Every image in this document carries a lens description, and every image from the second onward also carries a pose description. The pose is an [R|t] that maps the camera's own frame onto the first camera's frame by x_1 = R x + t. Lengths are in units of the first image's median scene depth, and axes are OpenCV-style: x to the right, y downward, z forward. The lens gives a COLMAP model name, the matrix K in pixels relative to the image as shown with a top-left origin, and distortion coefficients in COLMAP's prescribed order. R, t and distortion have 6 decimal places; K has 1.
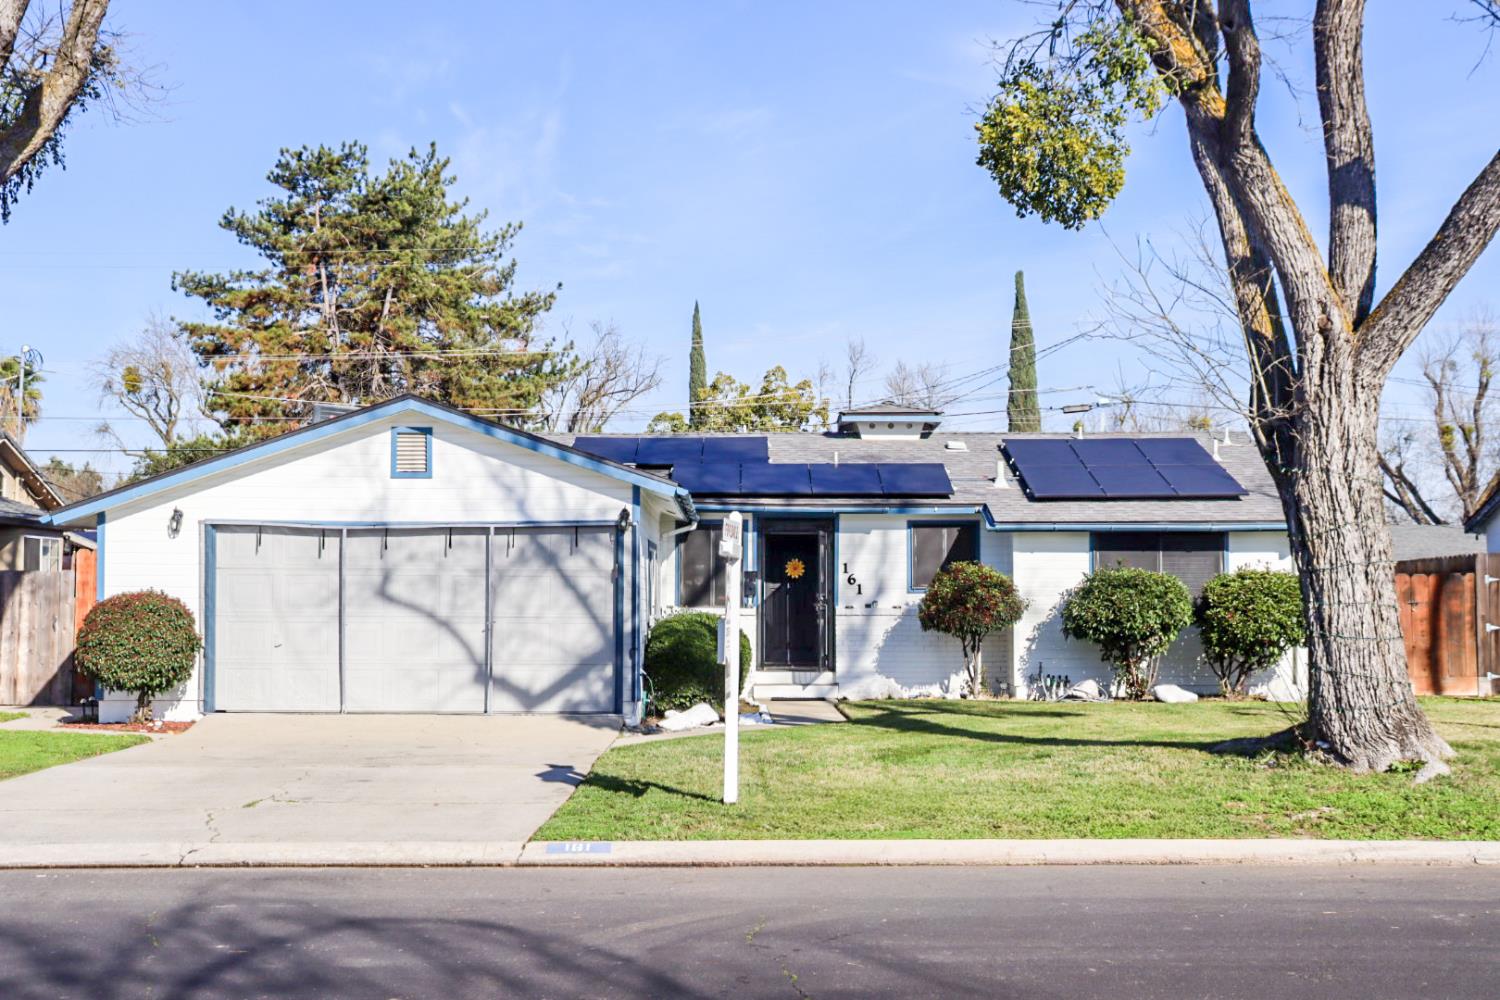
lens RADIAL K [[2189.0, 0, 750.0], [0, 2189.0, 500.0], [0, 0, 1]] dist [-0.000537, -0.002379]
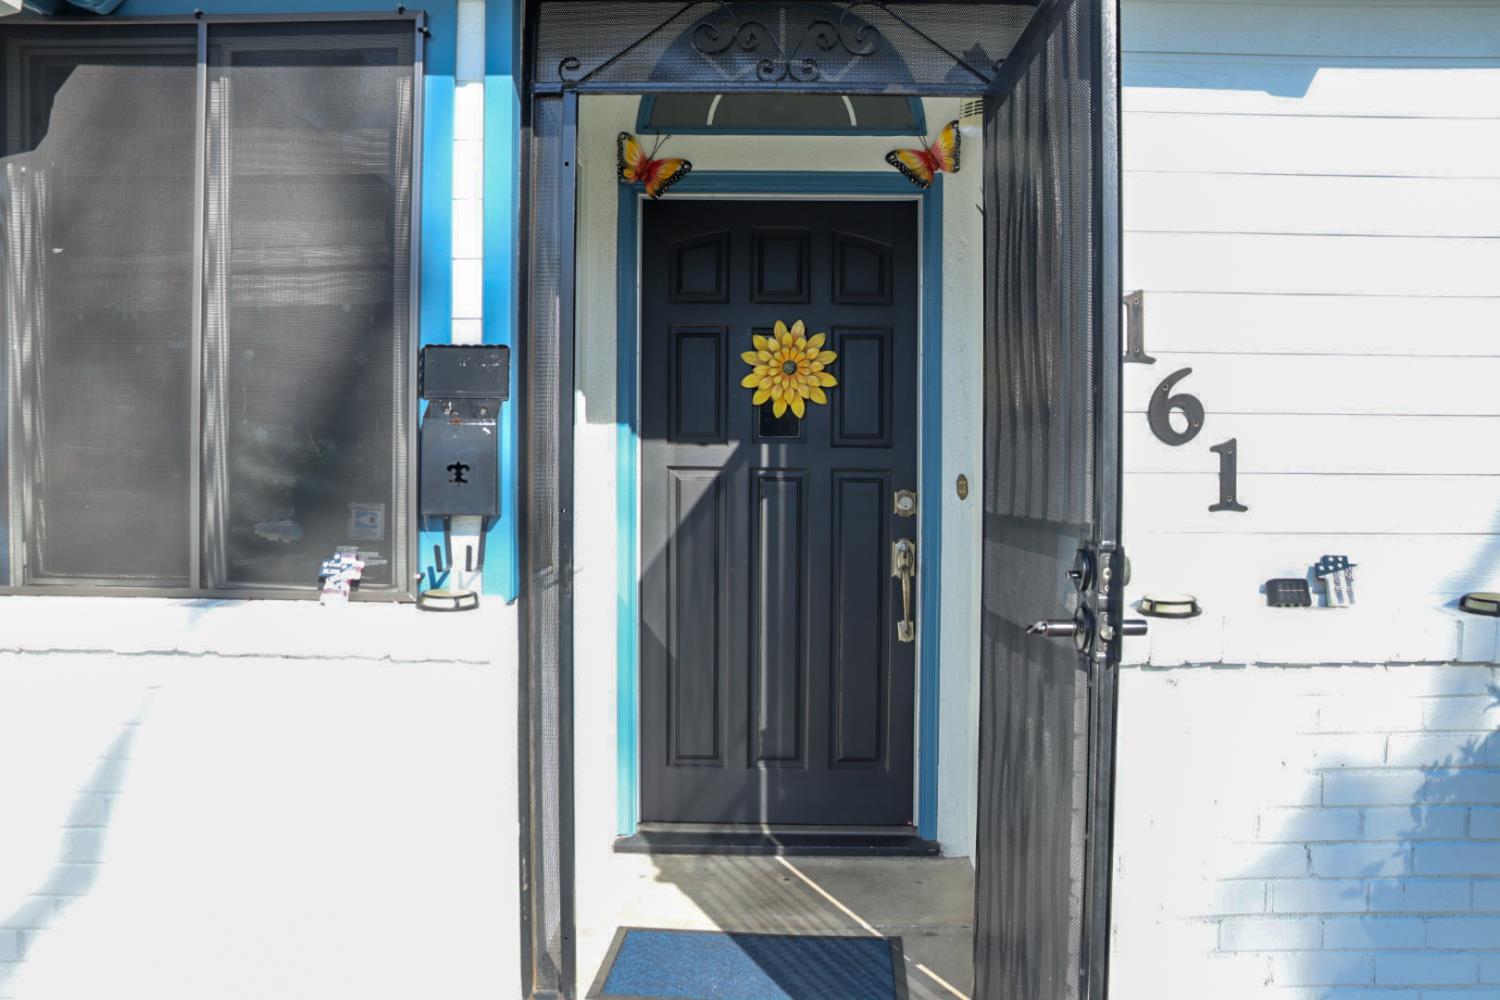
lens RADIAL K [[1255.0, 0, 750.7], [0, 1255.0, 482.4], [0, 0, 1]] dist [-0.181270, 0.154922]
pose [[0.999608, 0.004674, -0.027602, 0.020209], [-0.003464, 0.999037, 0.043739, 0.036485], [0.027779, -0.043626, 0.998662, 0.886629]]
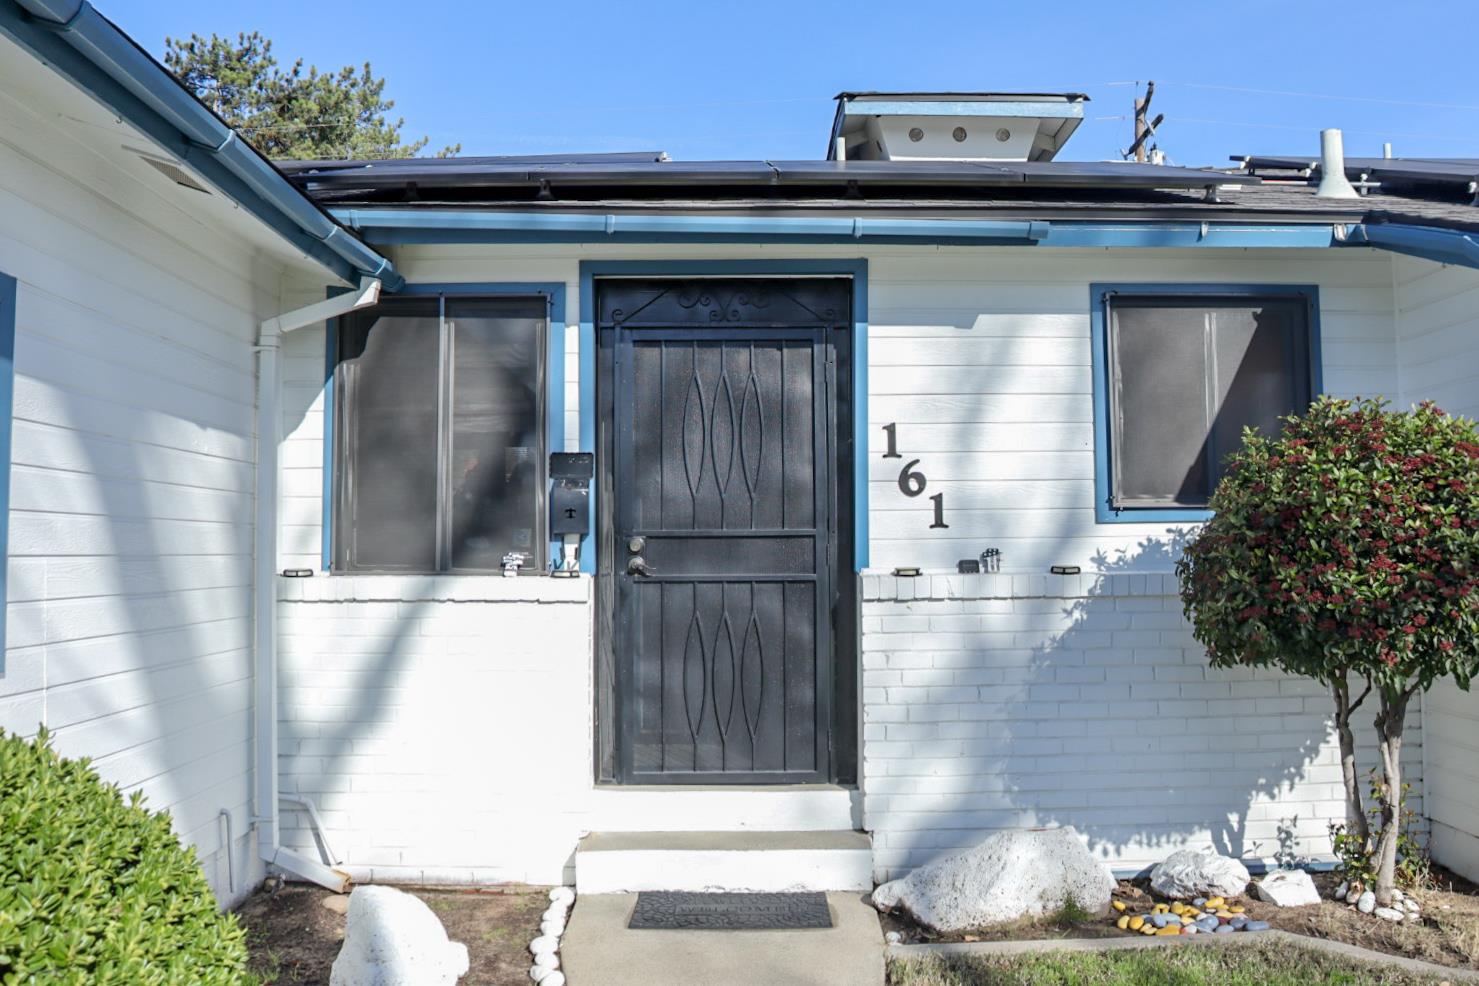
lens RADIAL K [[1237.4, 0, 740.2], [0, 1237.4, 475.6], [0, 0, 1]] dist [-0.181270, 0.154922]
pose [[0.999971, -0.007036, 0.002930, 0.021719], [0.007074, 0.999887, -0.013252, 0.036693], [-0.002836, 0.013272, 0.999908, 0.803118]]
